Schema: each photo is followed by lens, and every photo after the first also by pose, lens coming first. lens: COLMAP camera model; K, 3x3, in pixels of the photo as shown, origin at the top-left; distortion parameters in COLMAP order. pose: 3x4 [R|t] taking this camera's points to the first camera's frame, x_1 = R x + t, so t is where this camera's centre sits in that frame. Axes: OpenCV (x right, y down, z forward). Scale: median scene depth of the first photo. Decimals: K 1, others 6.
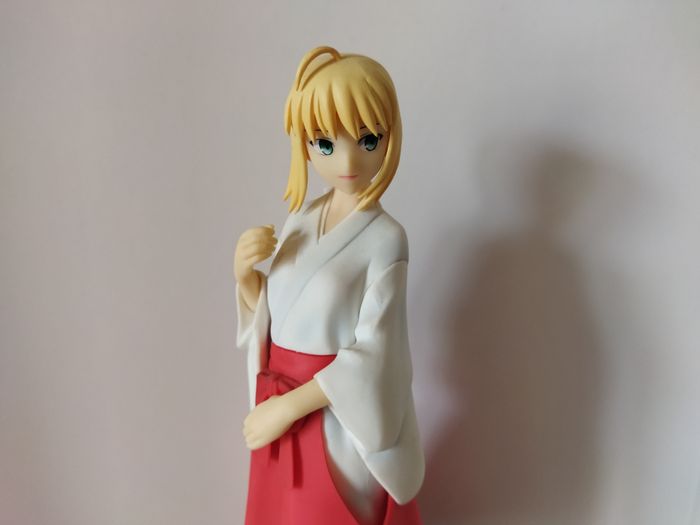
lens RADIAL K [[541.2, 0, 350.7], [0, 541.2, 260.9], [0, 0, 1]] dist [0.034323, -0.006868]
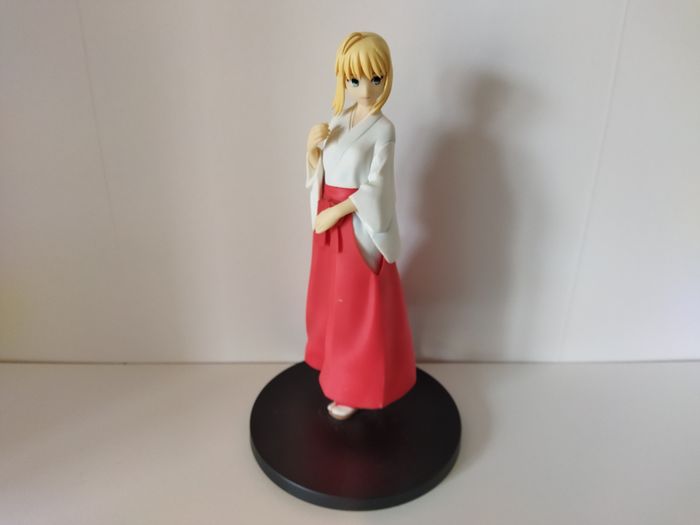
lens RADIAL K [[541.2, 0, 349.4], [0, 541.2, 267.6], [0, 0, 1]] dist [0.034323, -0.006868]
pose [[0.999990, 0.002060, 0.003866, -0.069753], [-0.002758, 0.981729, 0.190267, 0.078364], [-0.003403, -0.190276, 0.981725, -1.066869]]
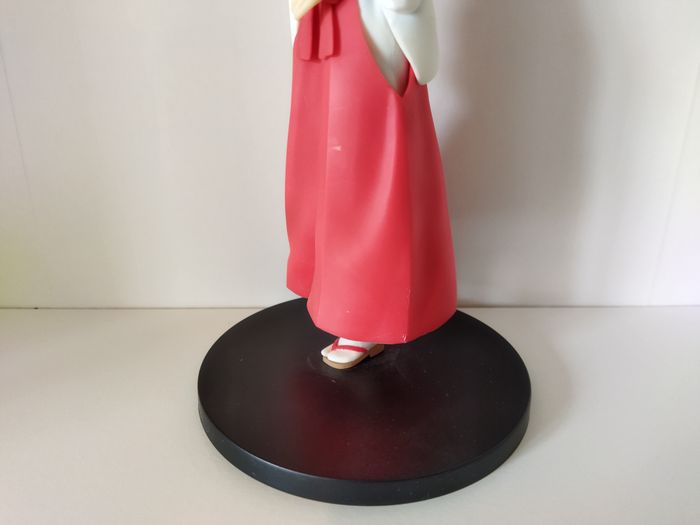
lens RADIAL K [[541.2, 0, 356.2], [0, 541.2, 276.6], [0, 0, 1]] dist [0.034323, -0.006868]
pose [[0.999980, -0.001531, 0.006118, -0.062009], [0.000524, 0.986891, 0.161389, 0.713996], [-0.006285, -0.161383, 0.986872, -0.286681]]
